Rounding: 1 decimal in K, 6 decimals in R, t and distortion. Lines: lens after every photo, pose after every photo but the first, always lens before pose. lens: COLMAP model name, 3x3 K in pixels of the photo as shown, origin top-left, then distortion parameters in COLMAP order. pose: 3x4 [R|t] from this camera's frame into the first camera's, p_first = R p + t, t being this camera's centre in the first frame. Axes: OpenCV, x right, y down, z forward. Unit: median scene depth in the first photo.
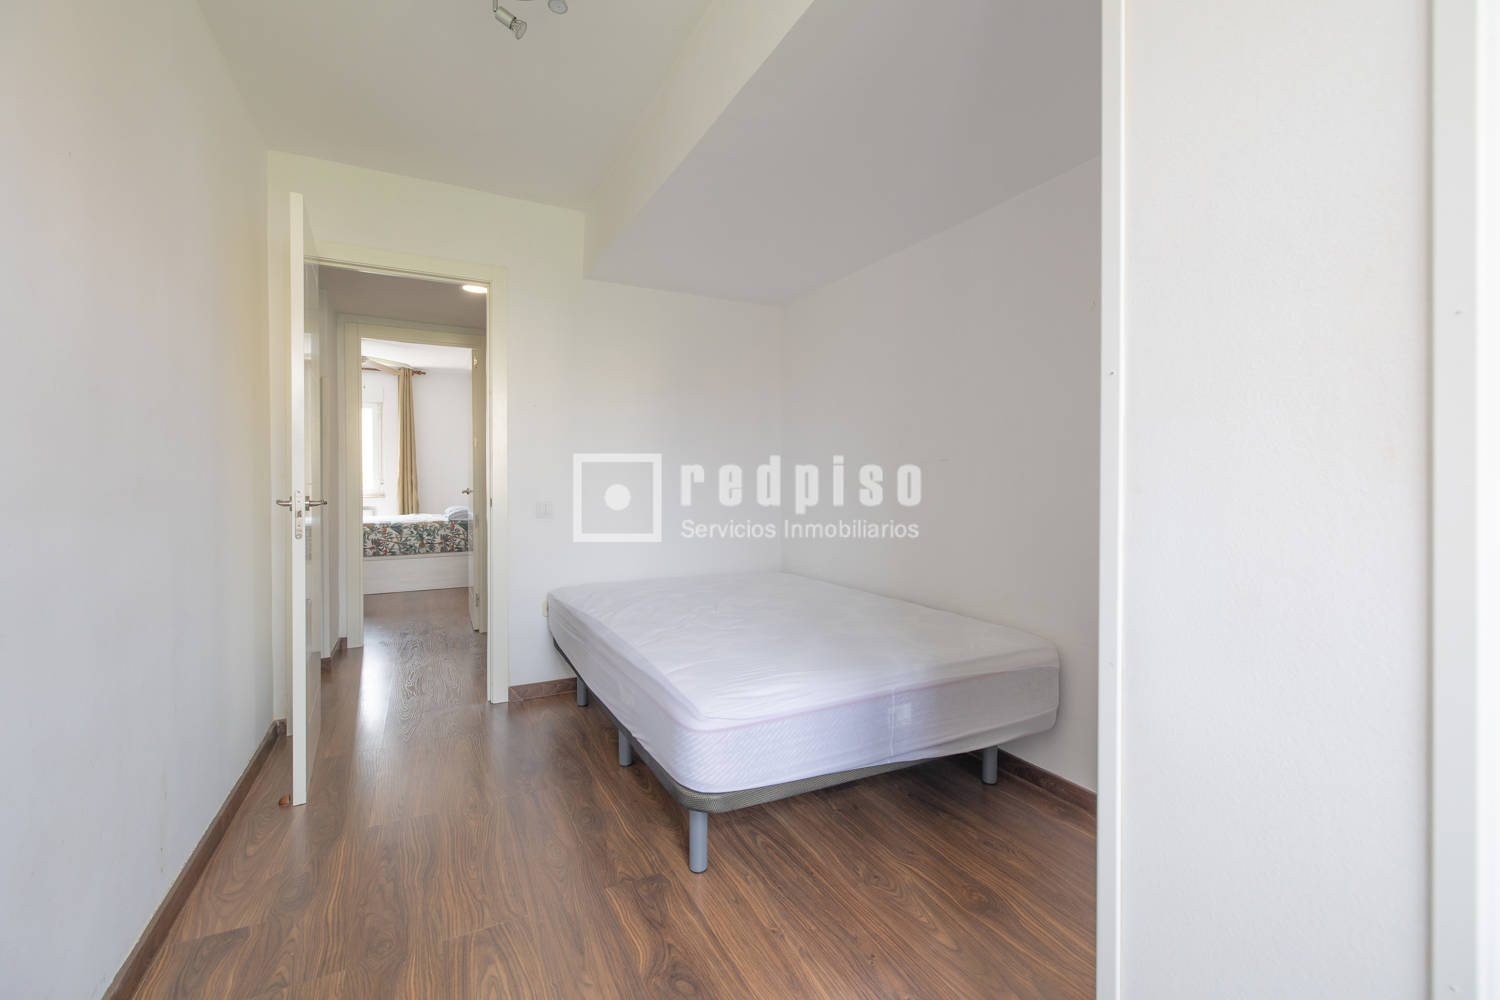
lens RADIAL K [[627.3, 0, 748.6], [0, 627.3, 476.7], [0, 0, 1]] dist [-0.000645, -0.000176]
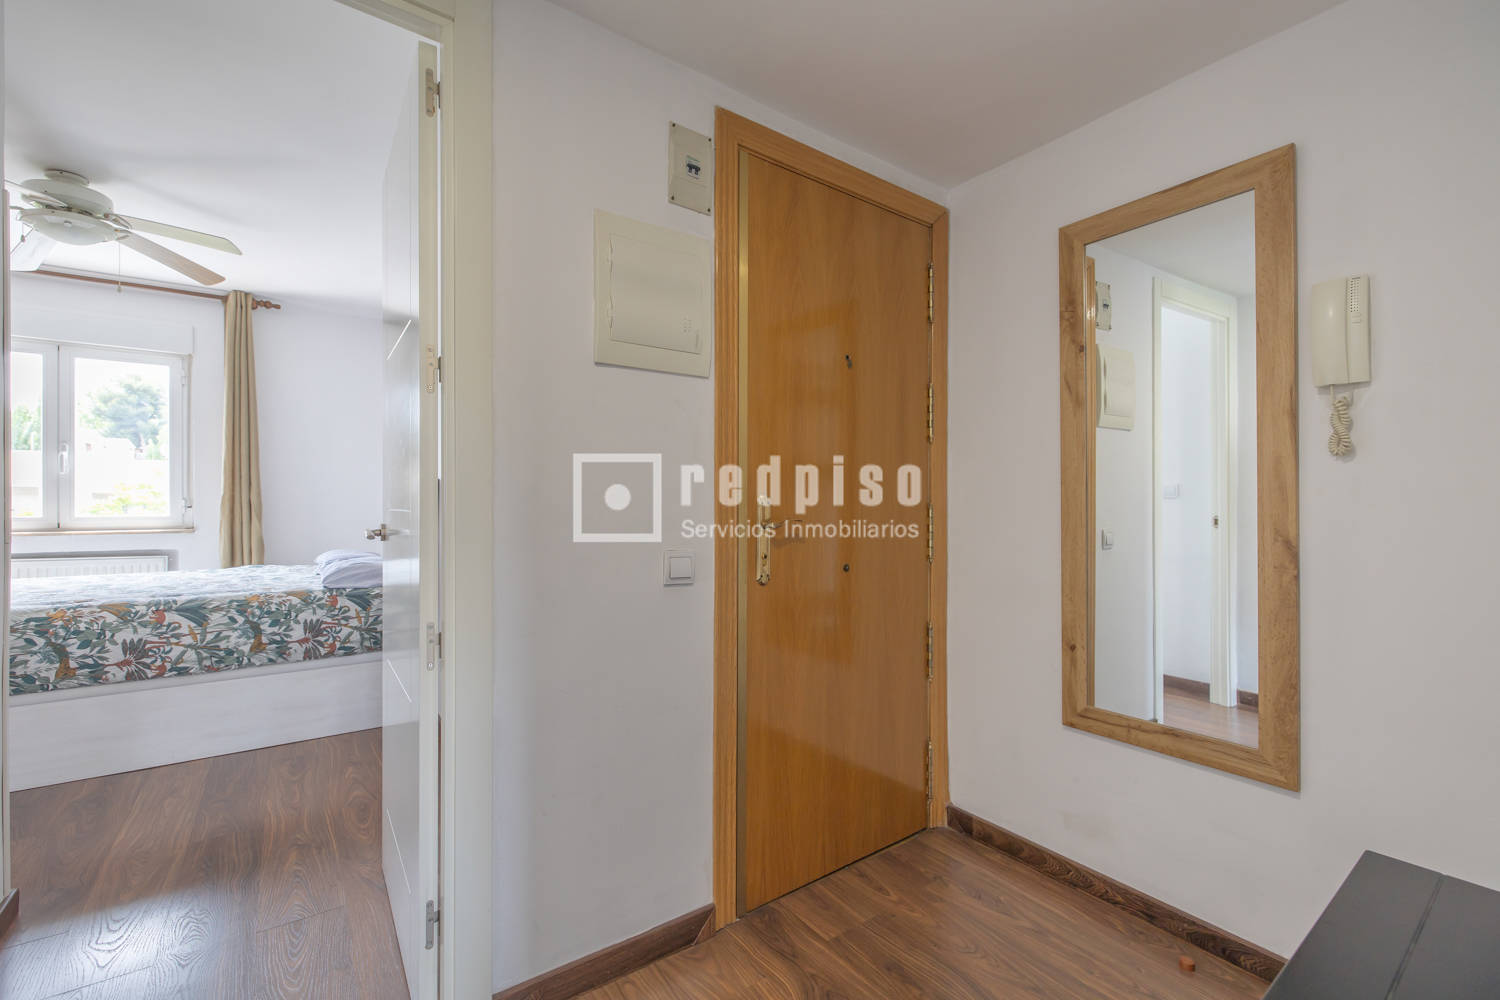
lens RADIAL K [[616.5, 0, 740.8], [0, 616.5, 501.9], [0, 0, 1]] dist [0.000629, 0.000074]
pose [[0.989798, 0.004913, 0.142393, -0.207964], [-0.005855, 0.999964, 0.006197, 0.001121], [-0.142358, -0.006968, 0.989791, 0.441373]]
